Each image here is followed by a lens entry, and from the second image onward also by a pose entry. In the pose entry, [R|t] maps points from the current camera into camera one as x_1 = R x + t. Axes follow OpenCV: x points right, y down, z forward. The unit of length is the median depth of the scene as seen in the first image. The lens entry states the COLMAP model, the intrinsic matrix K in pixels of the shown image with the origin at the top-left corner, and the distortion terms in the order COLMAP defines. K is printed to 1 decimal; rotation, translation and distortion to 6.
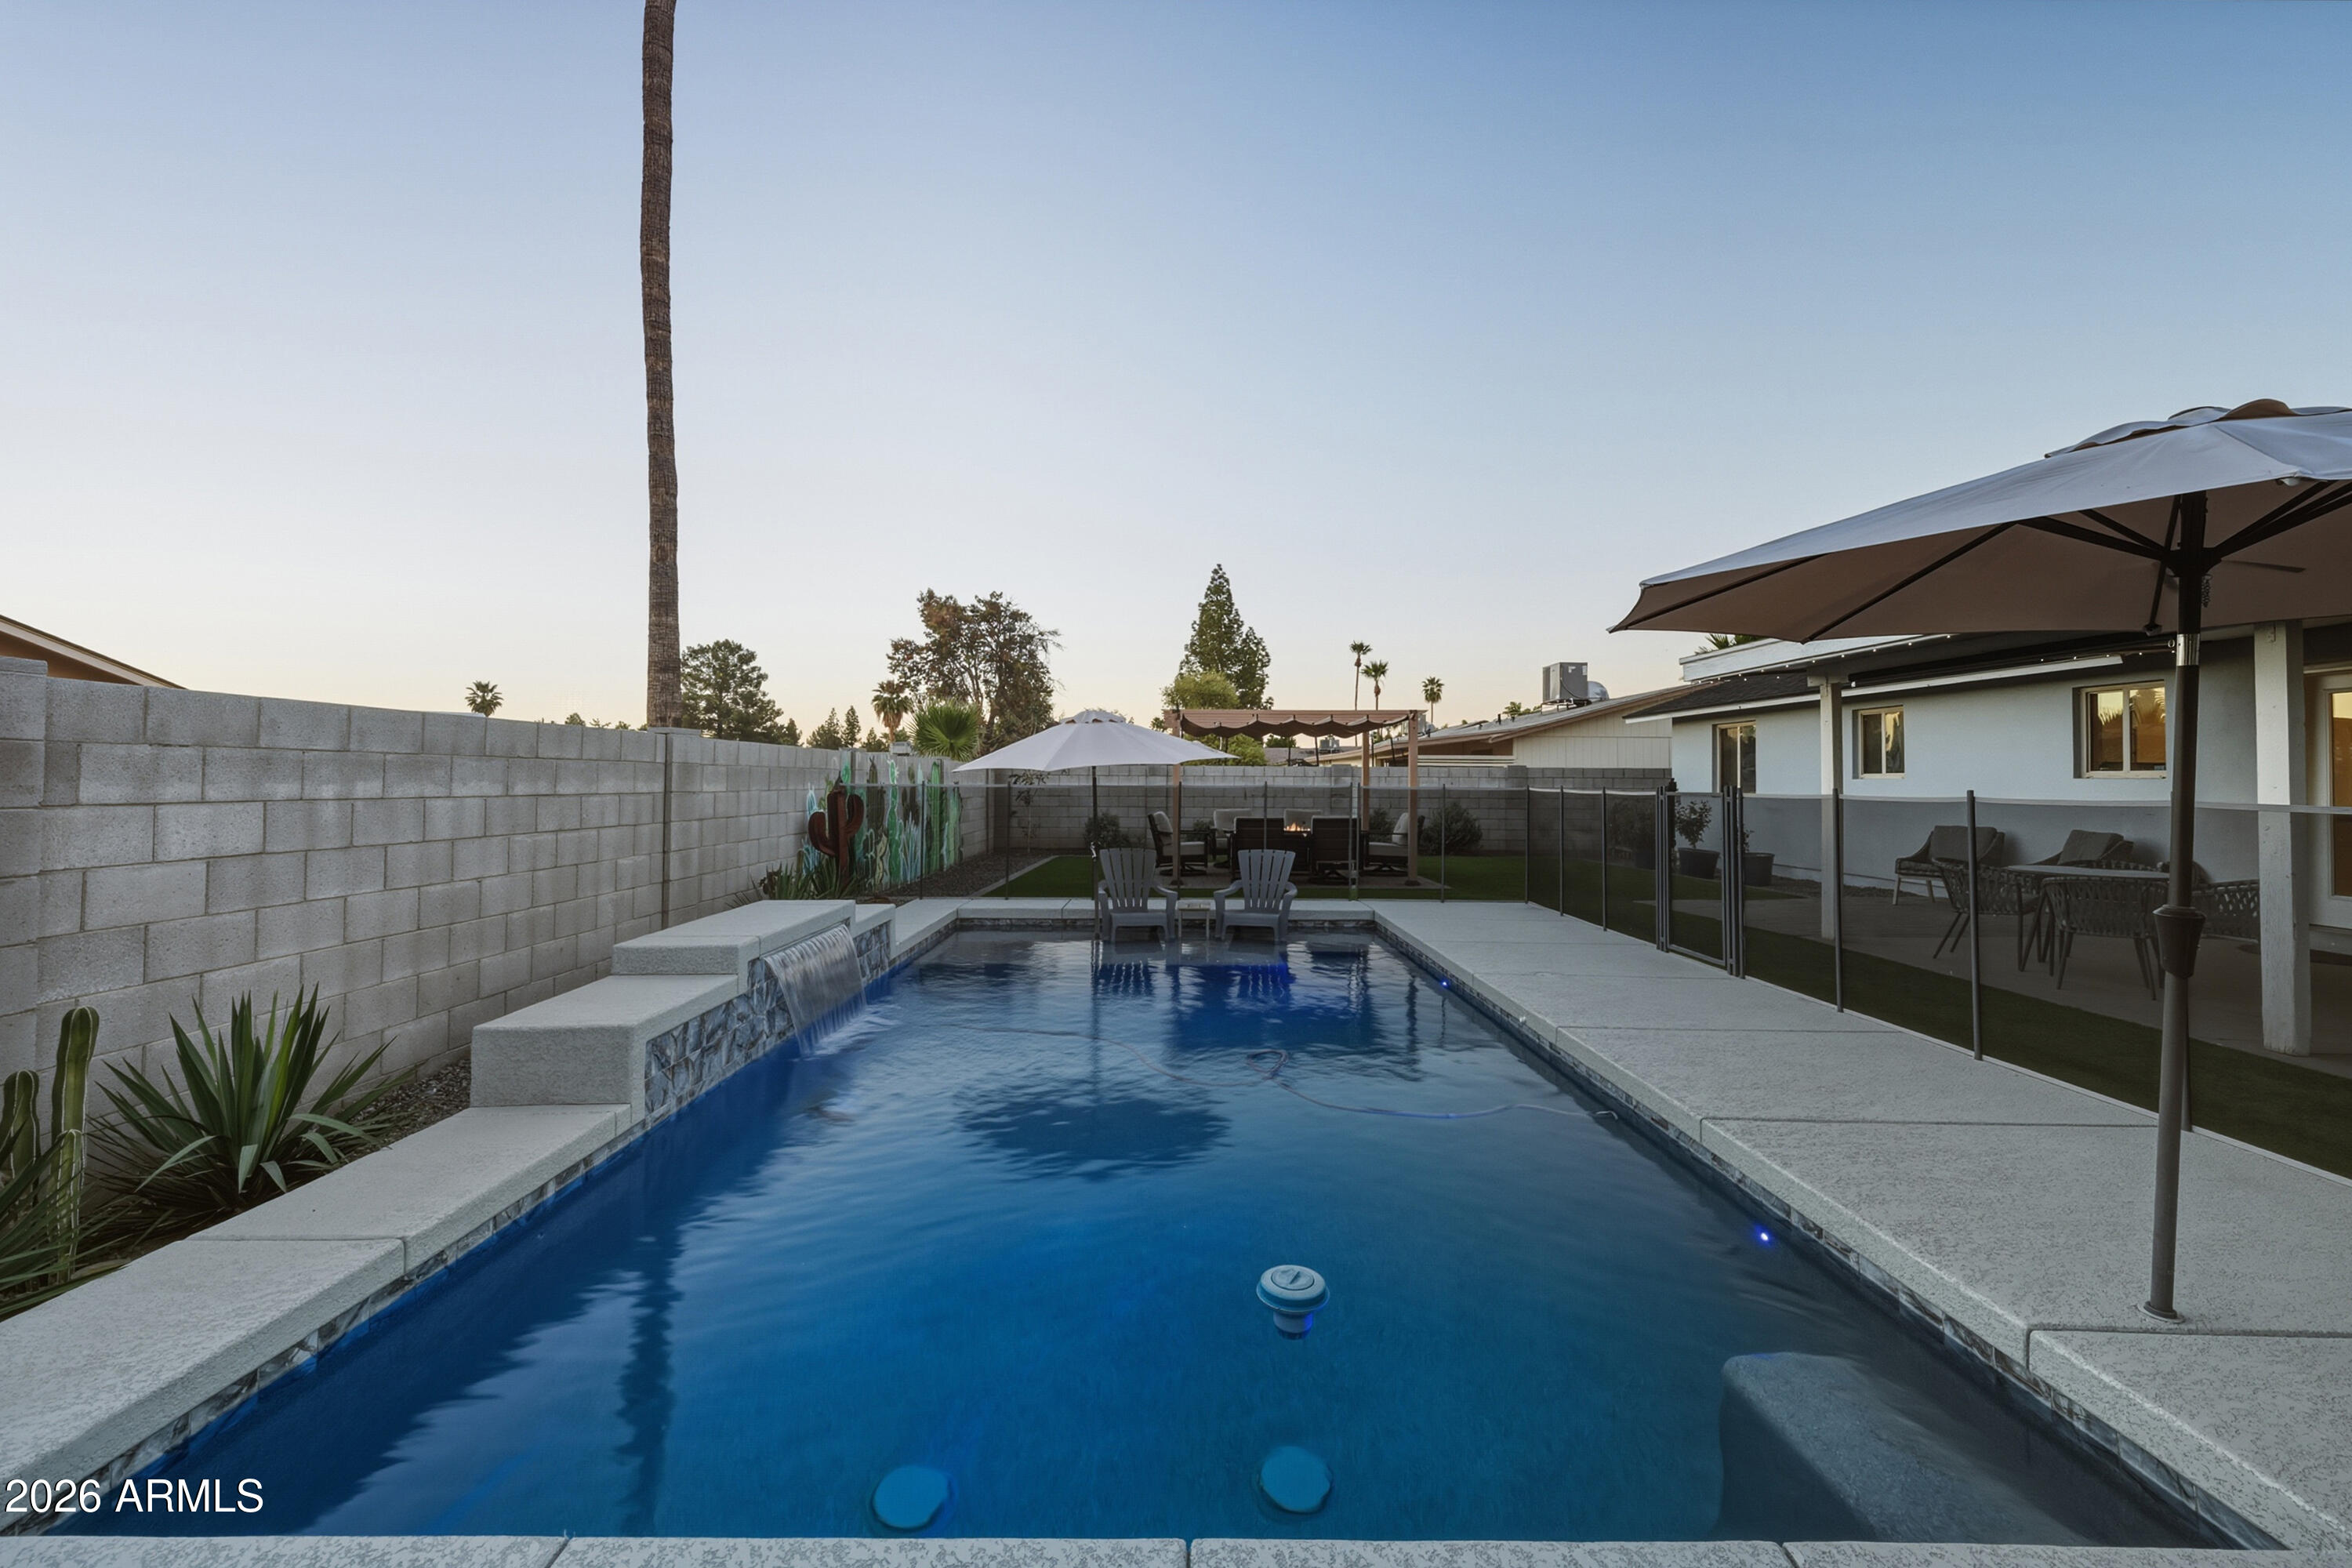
lens RADIAL K [[956.8, 0, 1148.6], [0, 956.8, 752.9], [0, 0, 1]] dist [-0.011925, -0.000341]
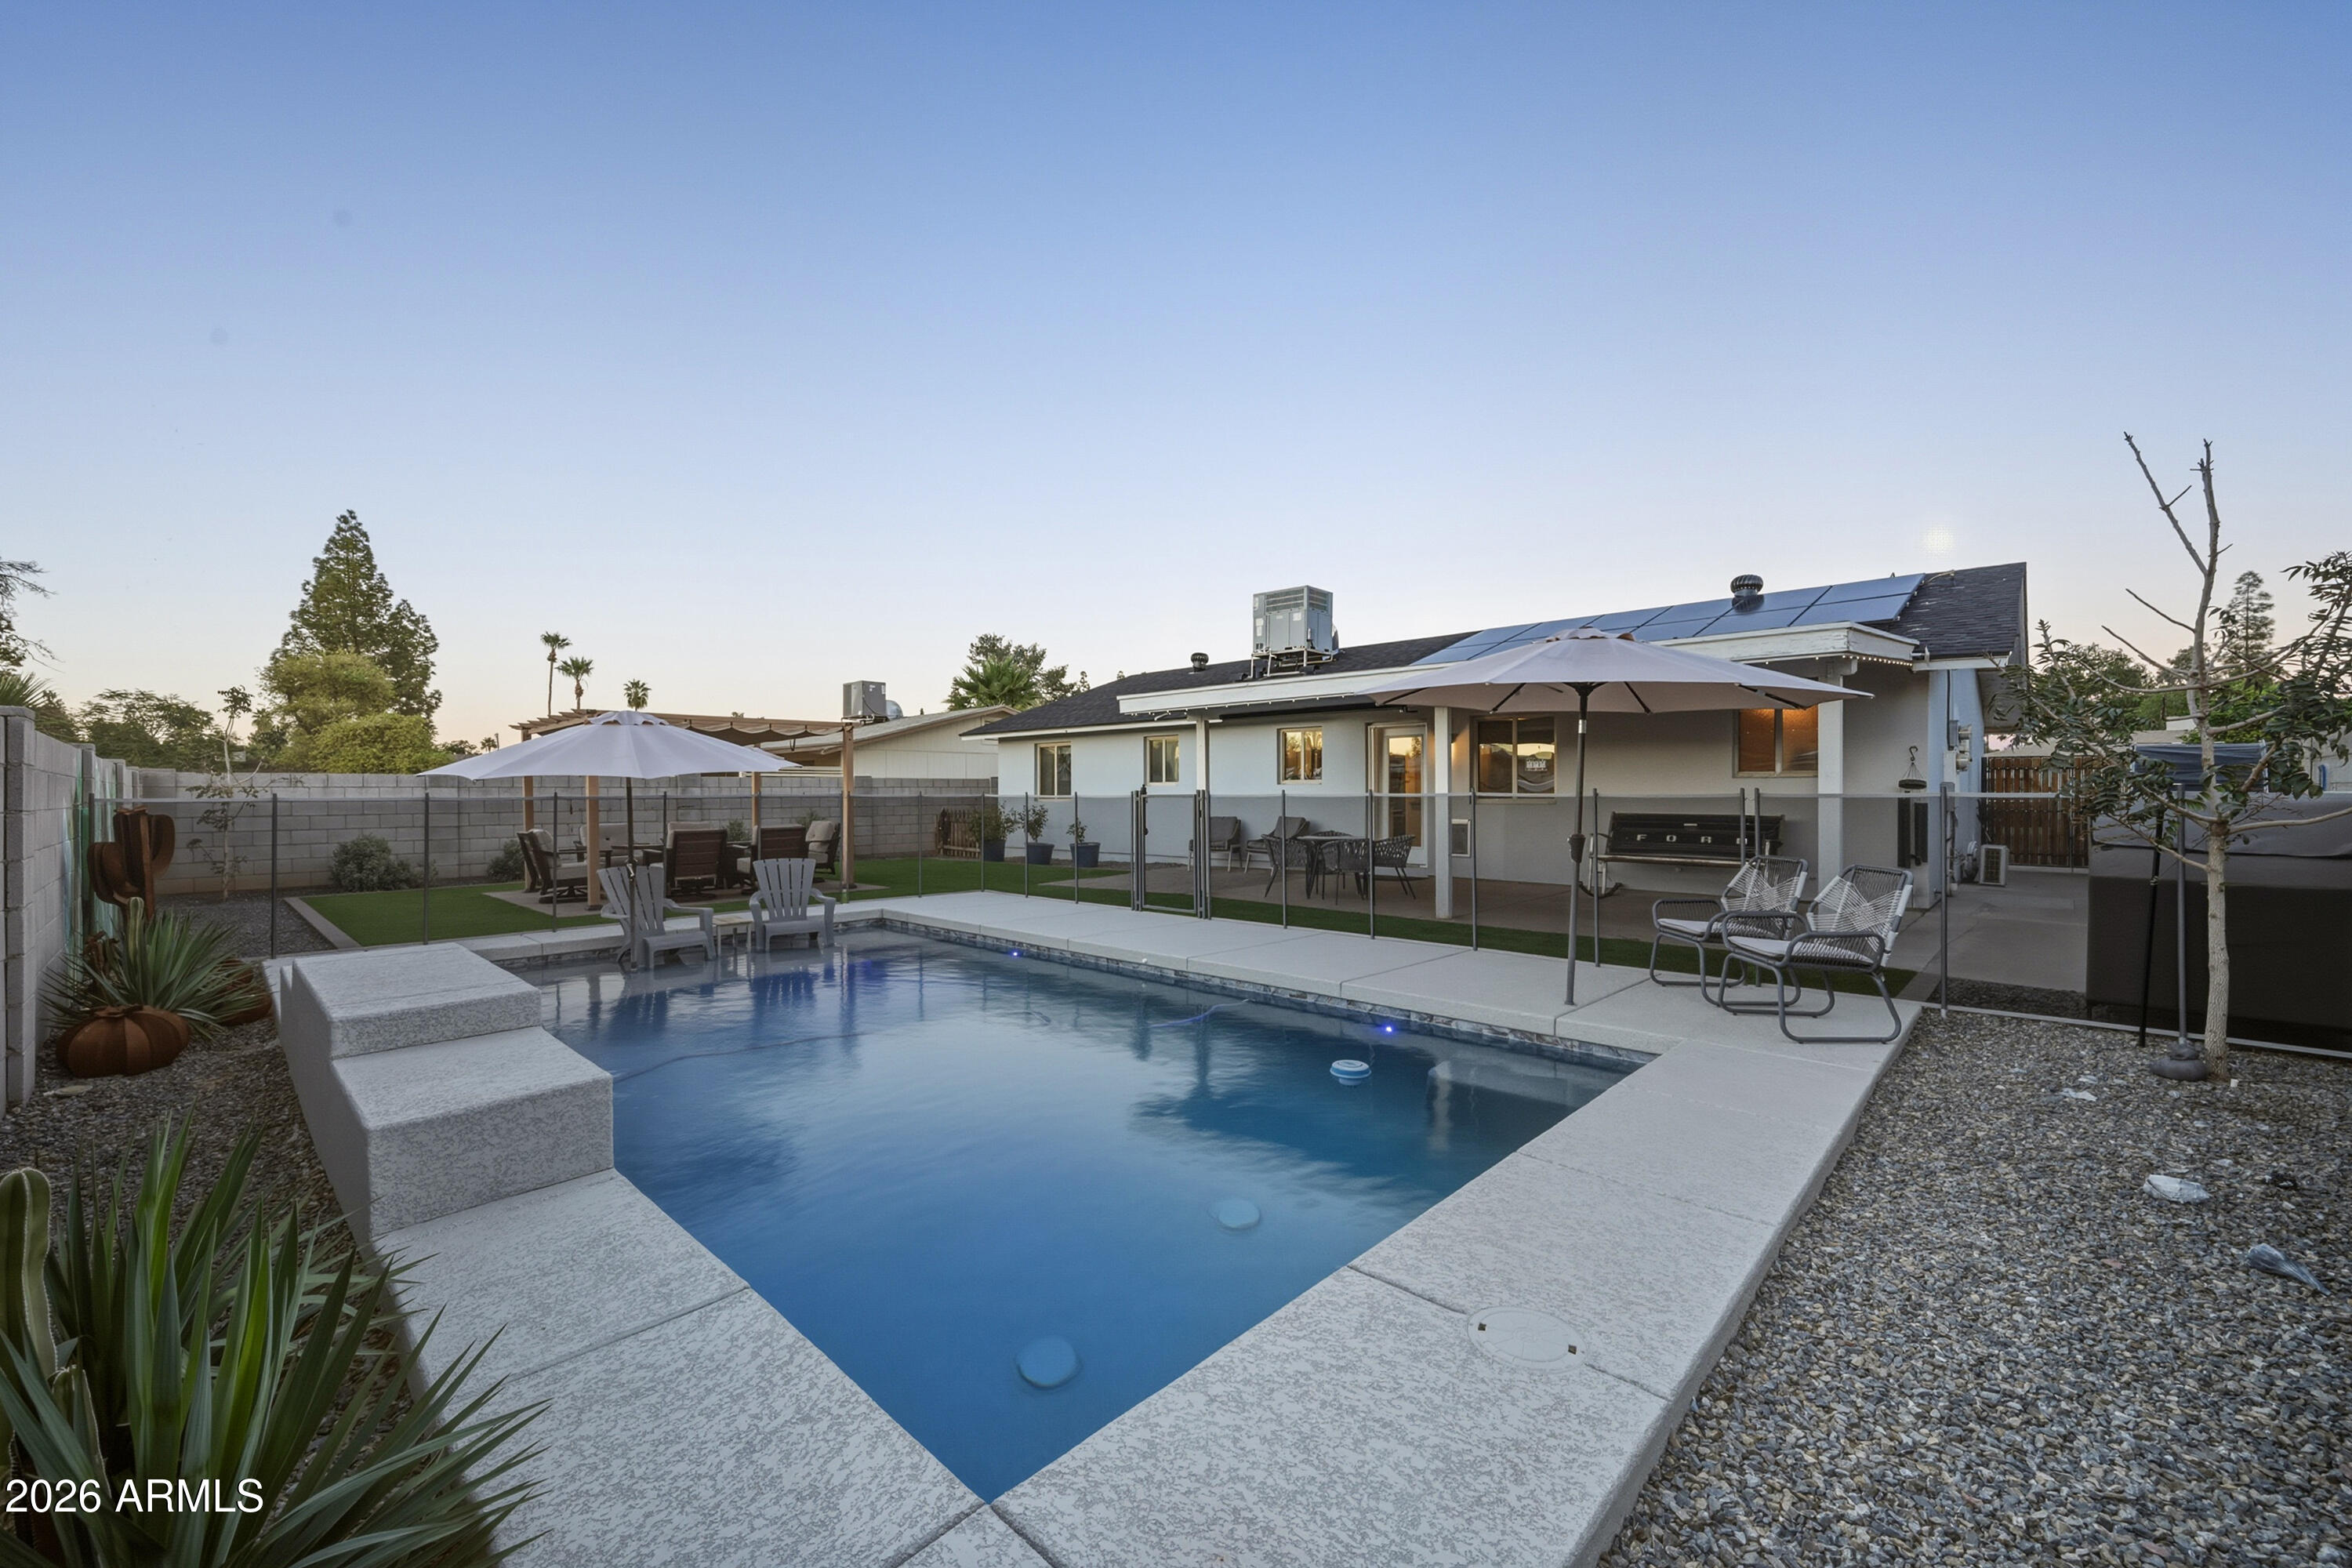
lens RADIAL K [[954.6, 0, 1167.1], [0, 954.6, 795.0], [0, 0, 1]] dist [-0.001318, -0.000036]
pose [[0.683718, -0.011332, 0.729658, -0.194391], [-0.012191, 0.999562, 0.026948, 0.001330], [-0.729644, -0.027320, 0.683281, 0.014320]]
